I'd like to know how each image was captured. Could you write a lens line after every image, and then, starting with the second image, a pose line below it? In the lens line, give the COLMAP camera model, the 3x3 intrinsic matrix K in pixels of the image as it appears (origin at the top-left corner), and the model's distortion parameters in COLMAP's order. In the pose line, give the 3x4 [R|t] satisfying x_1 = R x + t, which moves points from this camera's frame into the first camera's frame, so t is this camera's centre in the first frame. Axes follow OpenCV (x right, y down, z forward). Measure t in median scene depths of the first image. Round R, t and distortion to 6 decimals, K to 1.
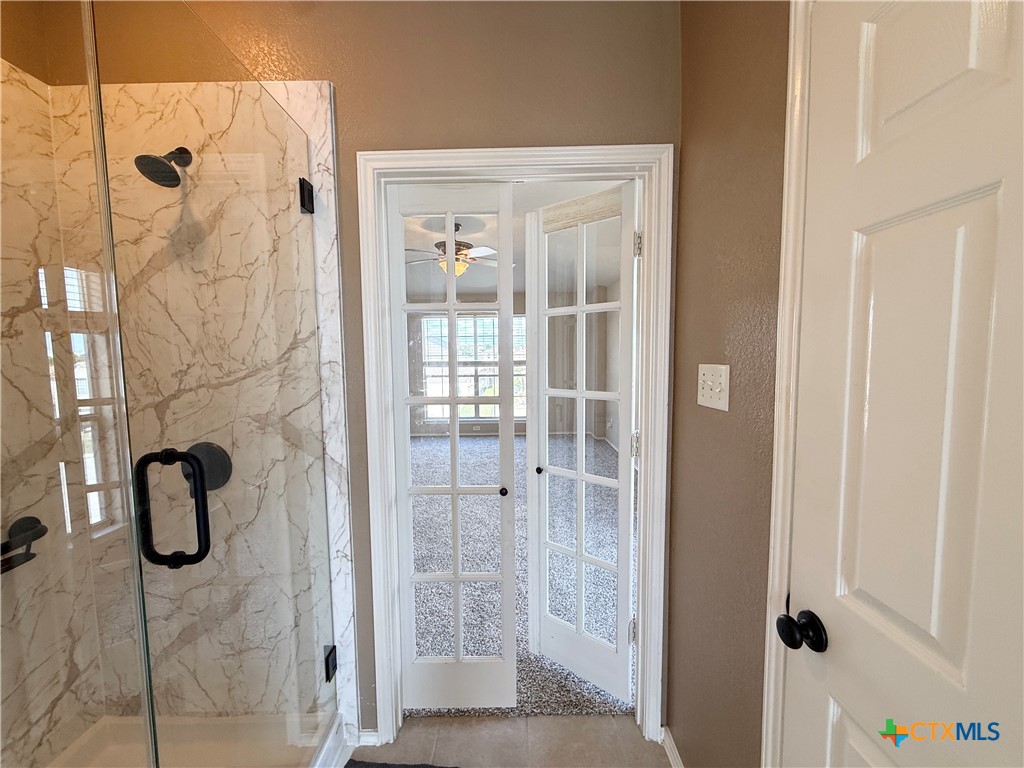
lens RADIAL K [[409.8, 0, 507.8], [0, 409.8, 384.2], [0, 0, 1]] dist [0.000959, 0.000063]
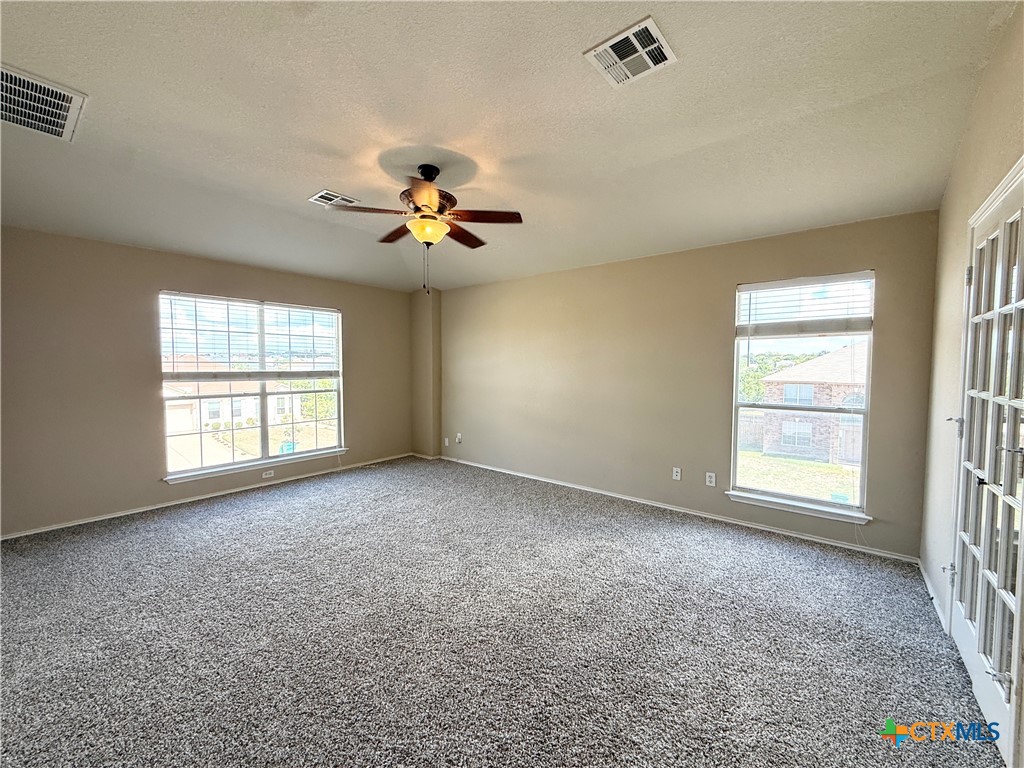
lens RADIAL K [[409.8, 0, 507.8], [0, 409.8, 384.2], [0, 0, 1]] dist [0.000959, 0.000063]
pose [[0.629073, -0.023519, 0.776991, -0.339879], [0.047652, 0.998829, -0.008346, -0.012227], [-0.775884, 0.042275, 0.629457, 0.288423]]
